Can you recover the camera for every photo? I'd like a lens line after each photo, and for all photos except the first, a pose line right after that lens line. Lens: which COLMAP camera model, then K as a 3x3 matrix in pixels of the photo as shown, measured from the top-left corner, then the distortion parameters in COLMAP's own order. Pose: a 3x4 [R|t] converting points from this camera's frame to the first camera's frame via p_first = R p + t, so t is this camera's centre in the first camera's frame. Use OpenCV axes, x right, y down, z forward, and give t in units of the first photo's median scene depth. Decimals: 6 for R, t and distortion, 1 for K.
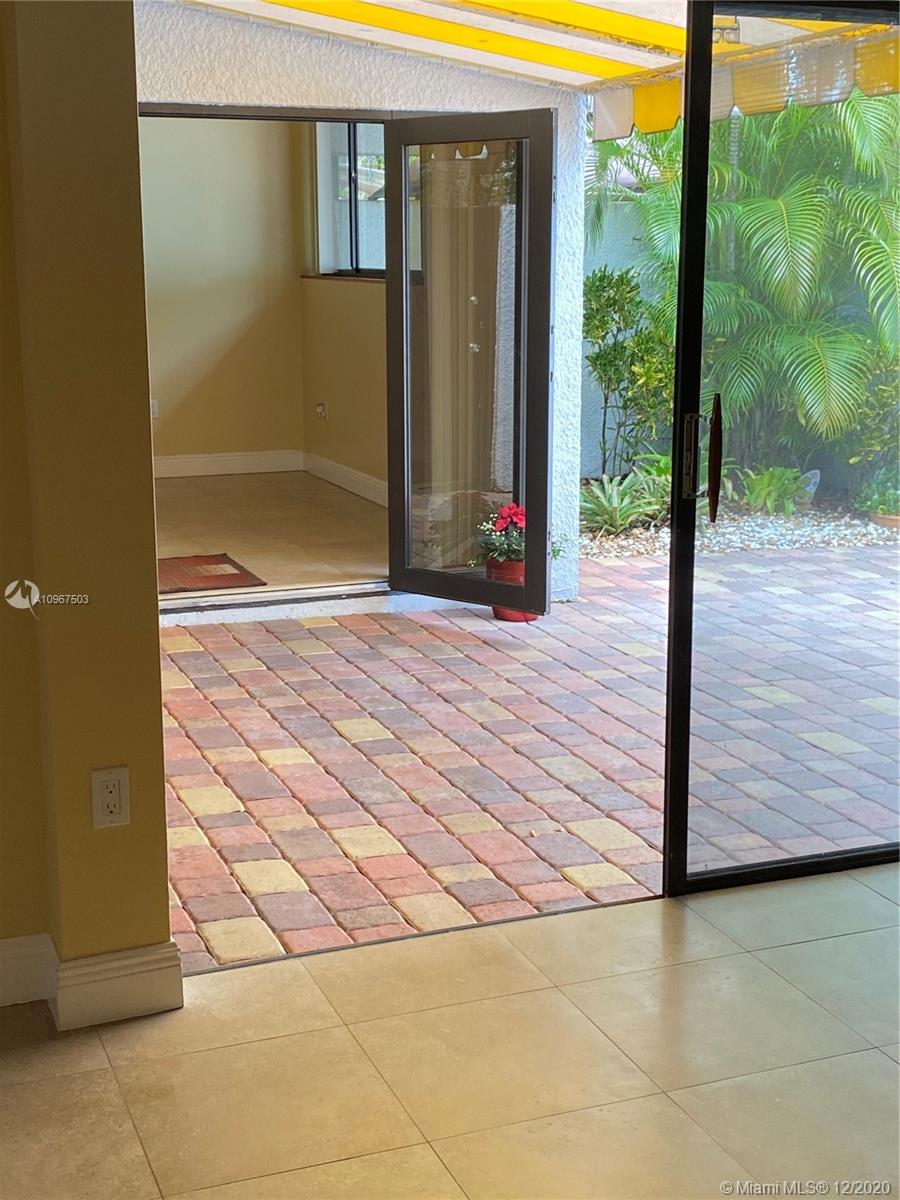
lens RADIAL K [[1592.6, 0, 446.7], [0, 1592.6, 600.7], [0, 0, 1]] dist [0.058315, 0.000000]
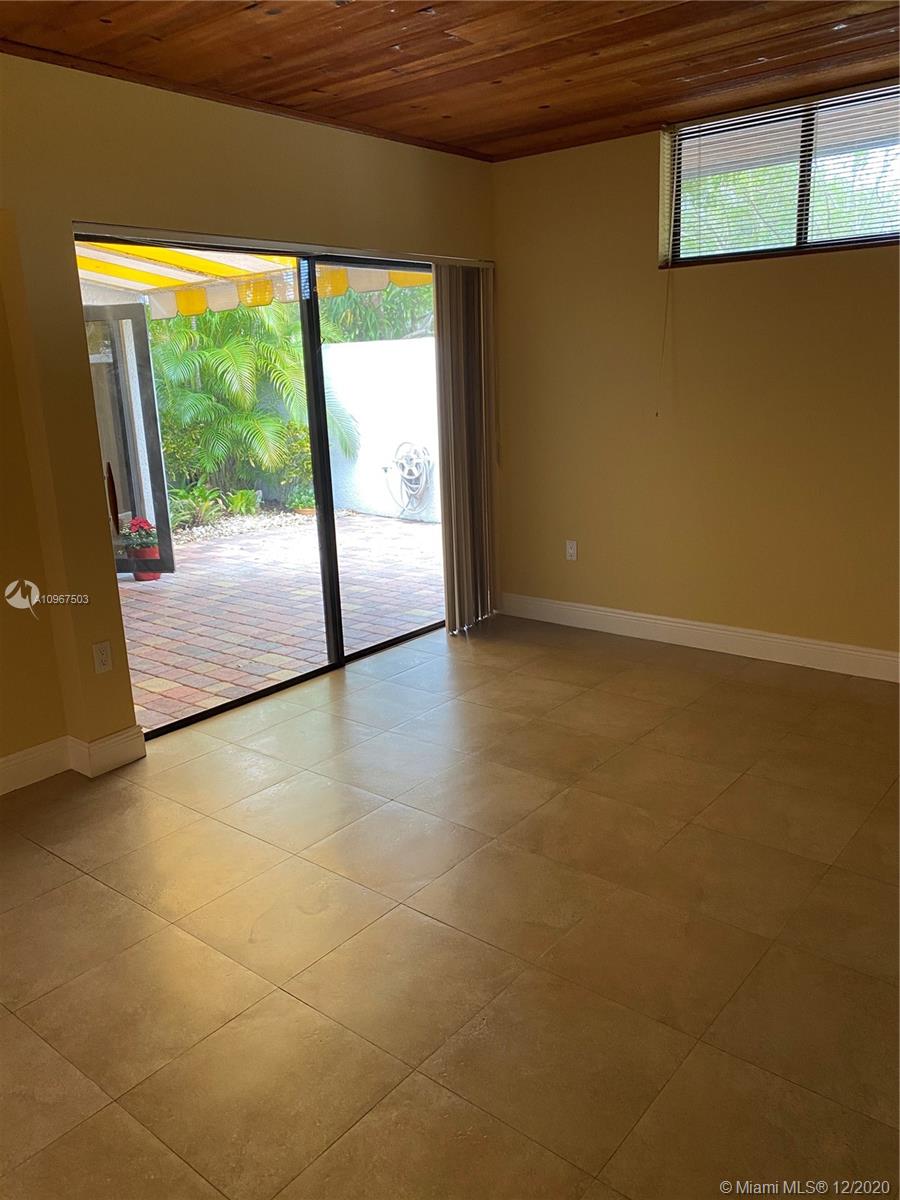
lens RADIAL K [[927.7, 0, 451.9], [0, 927.7, 600.3], [0, 0, 1]] dist [0.006818, 0.003175]
pose [[0.861032, -0.151550, 0.485444, -0.148309], [0.140894, 0.988287, 0.058626, 0.017877], [-0.488643, 0.017917, 0.872300, -0.087202]]
